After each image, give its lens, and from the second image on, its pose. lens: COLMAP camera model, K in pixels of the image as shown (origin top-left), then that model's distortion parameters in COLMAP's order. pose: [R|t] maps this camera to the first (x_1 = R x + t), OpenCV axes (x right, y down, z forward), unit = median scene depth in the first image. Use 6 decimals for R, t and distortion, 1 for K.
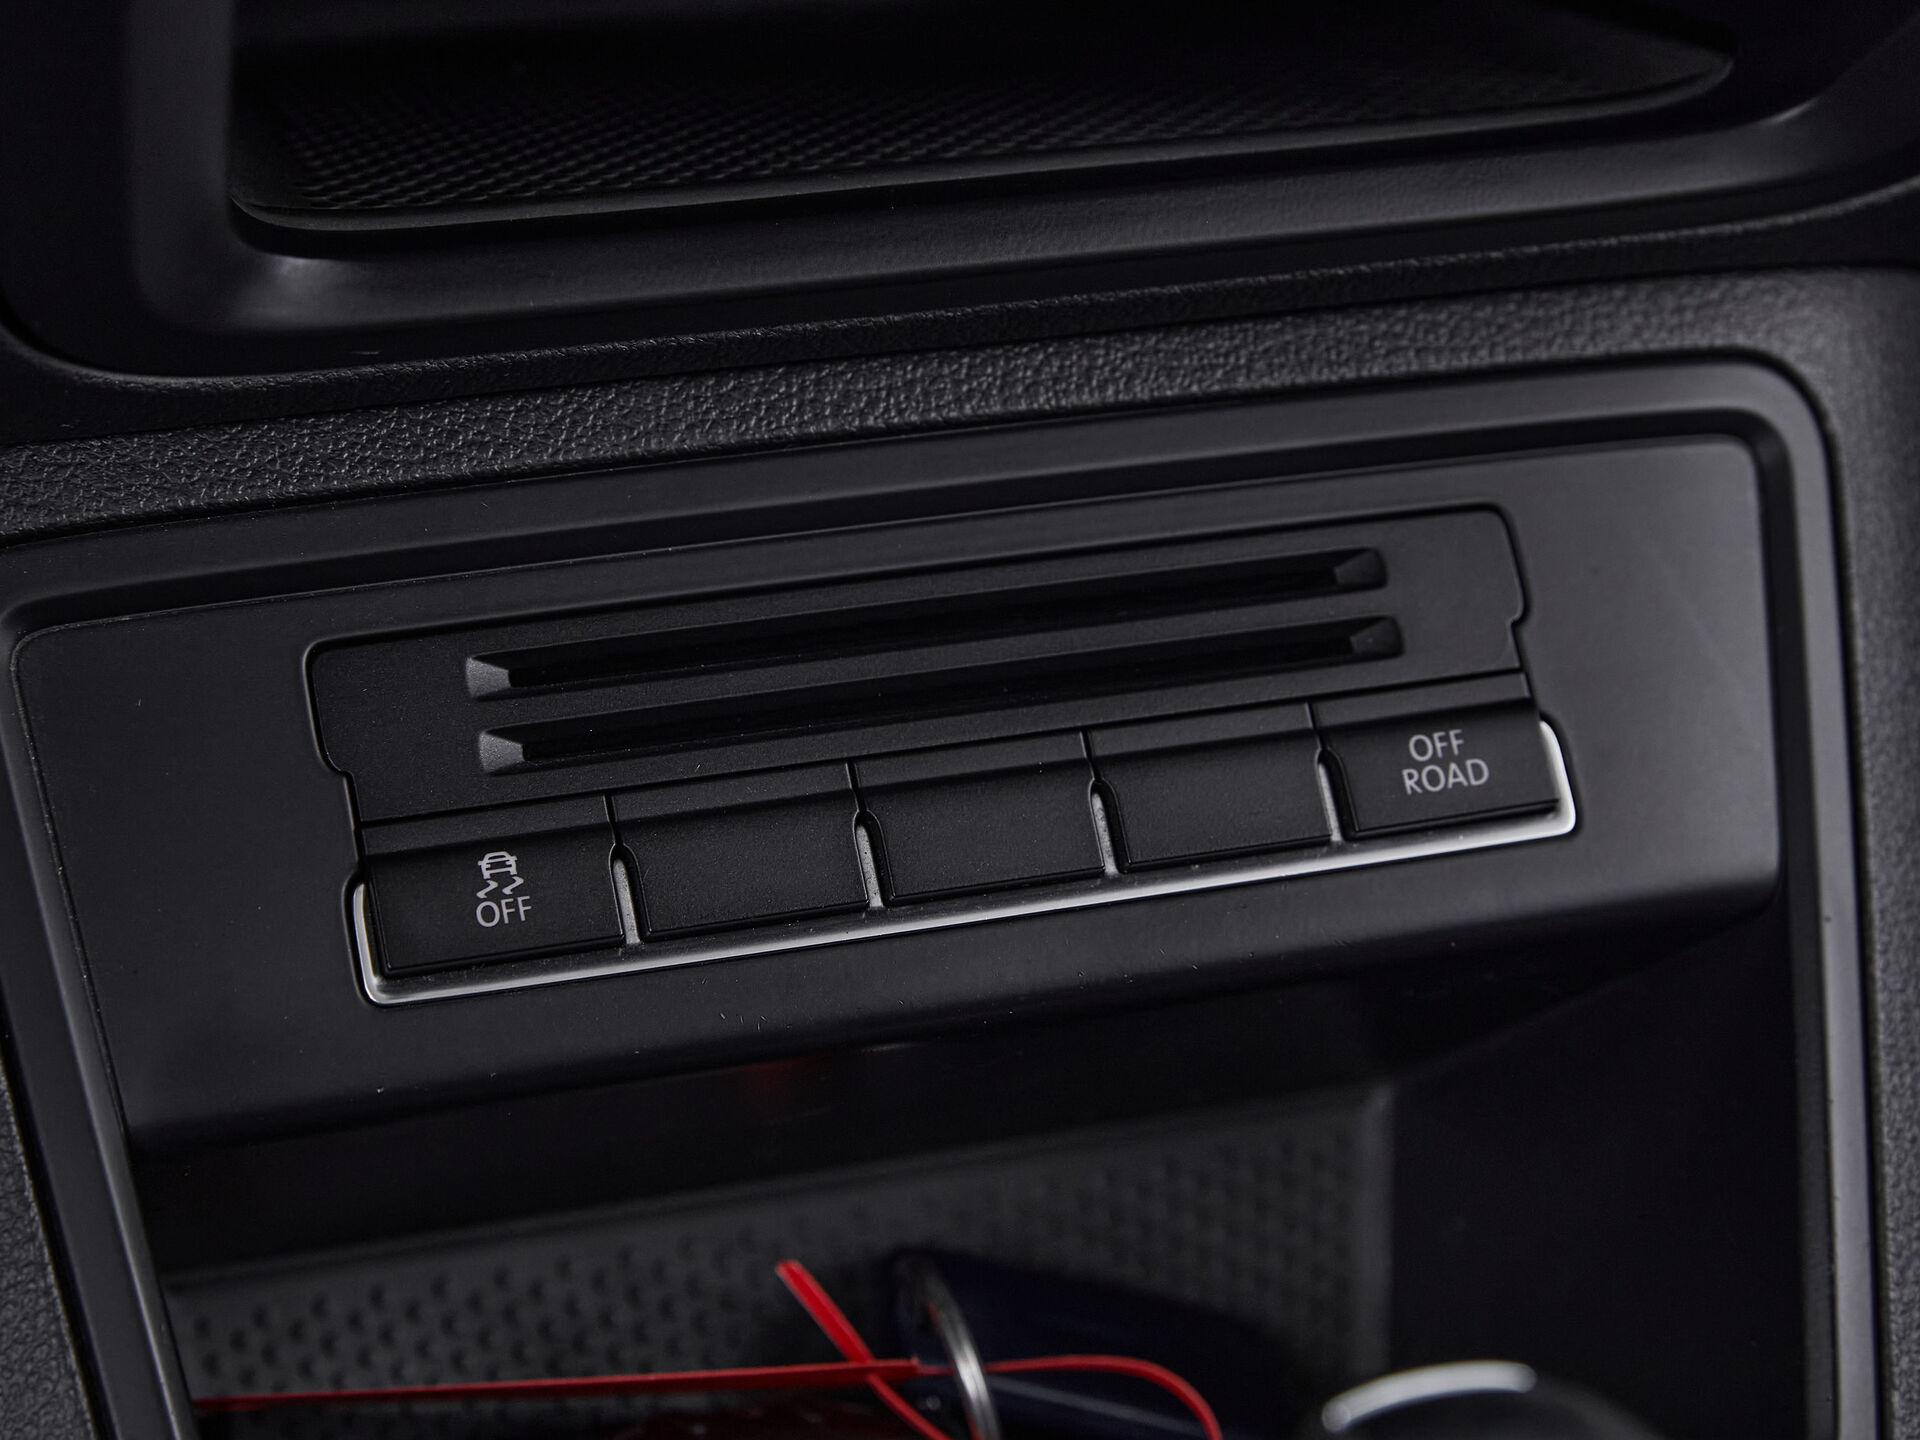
lens RADIAL K [[3888.2, 0, 960.0], [0, 3888.2, 720.0], [0, 0, 1]] dist [-0.113560, -0.123848]
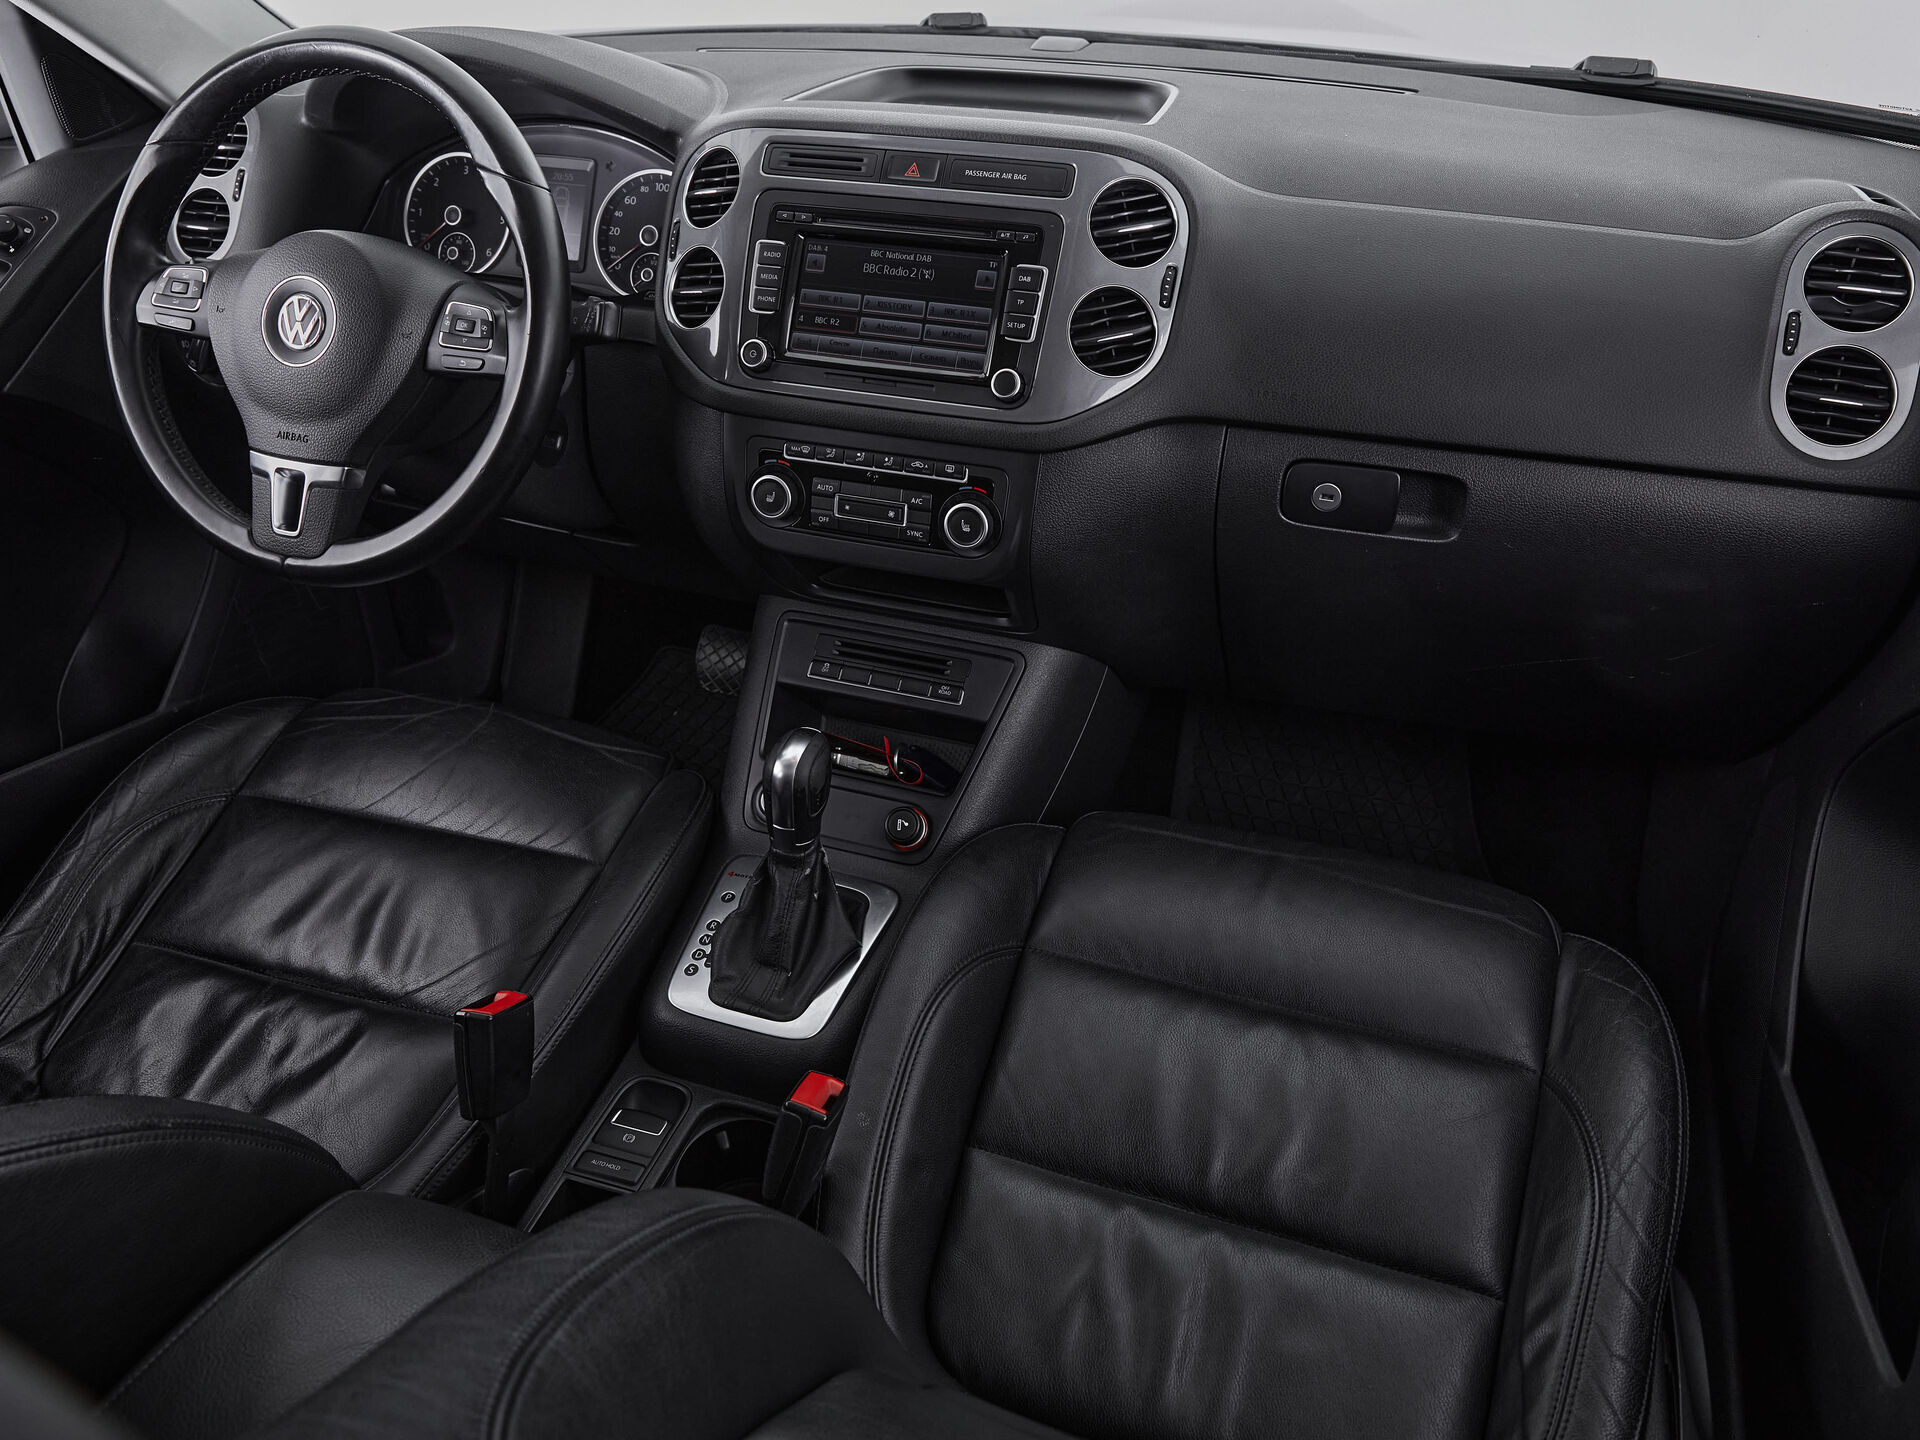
lens RADIAL K [[1420.2, 0, 960.0], [0, 1420.2, 720.0], [0, 0, 1]] dist [-0.023260, 0.007679]
pose [[0.797078, 0.295214, -0.526798, 1.610477], [-0.288656, 0.952504, 0.097023, -0.209220], [0.530420, 0.074728, 0.844435, -1.278823]]
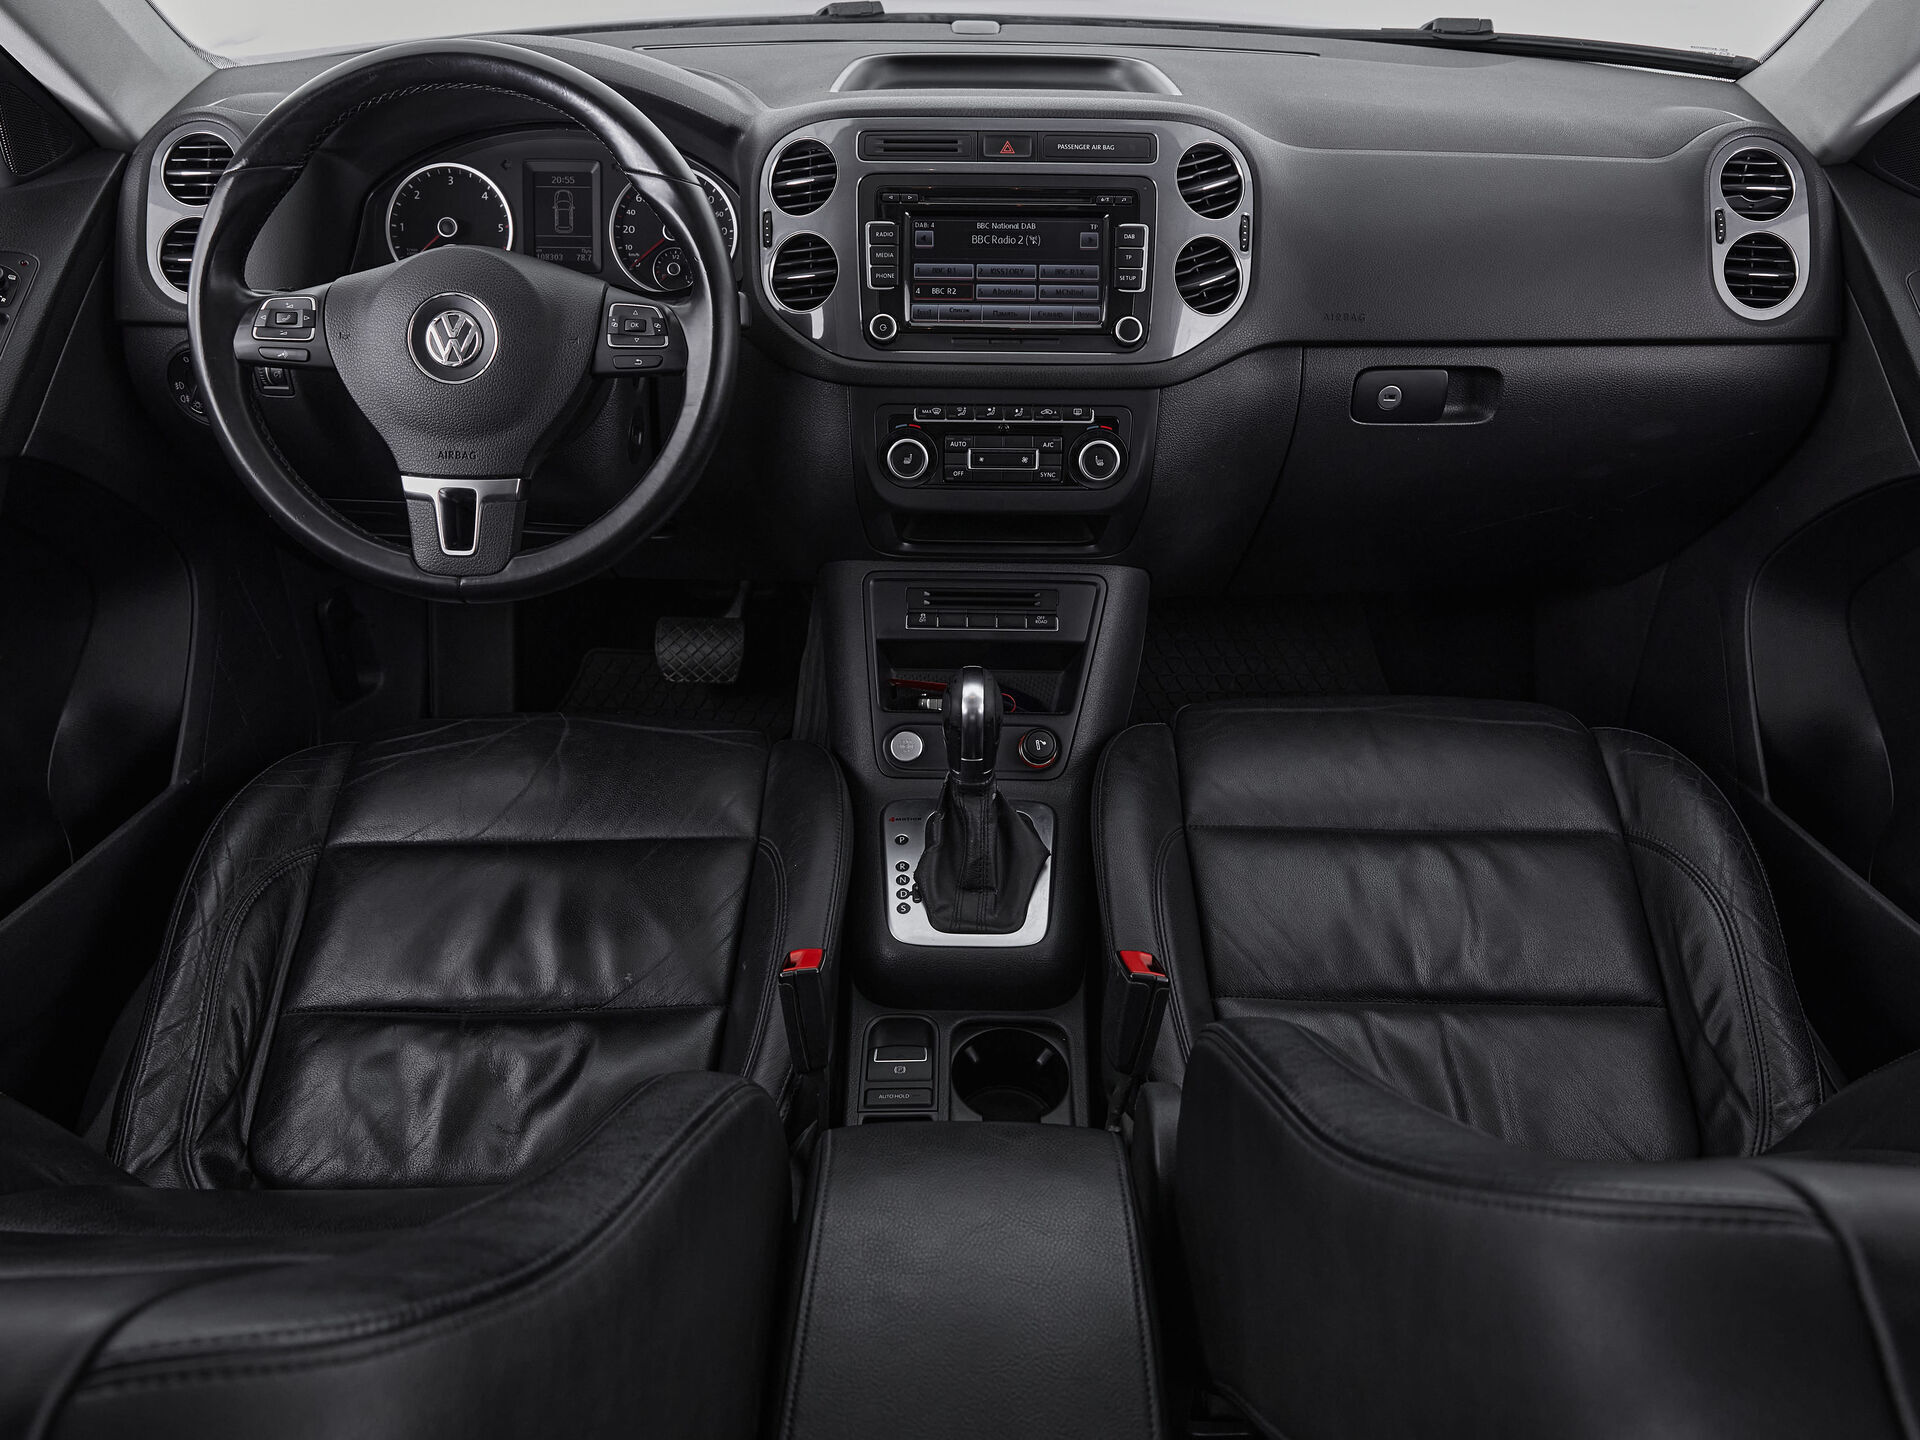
lens RADIAL K [[1430.9, 0, 954.6], [0, 1430.9, 698.8], [0, 0, 1]] dist [-0.013706, 0.006720]
pose [[0.947142, 0.143546, -0.286910, 0.846282], [-0.138888, 0.989630, 0.036632, 0.090640], [0.289194, 0.005153, 0.957257, -1.936846]]
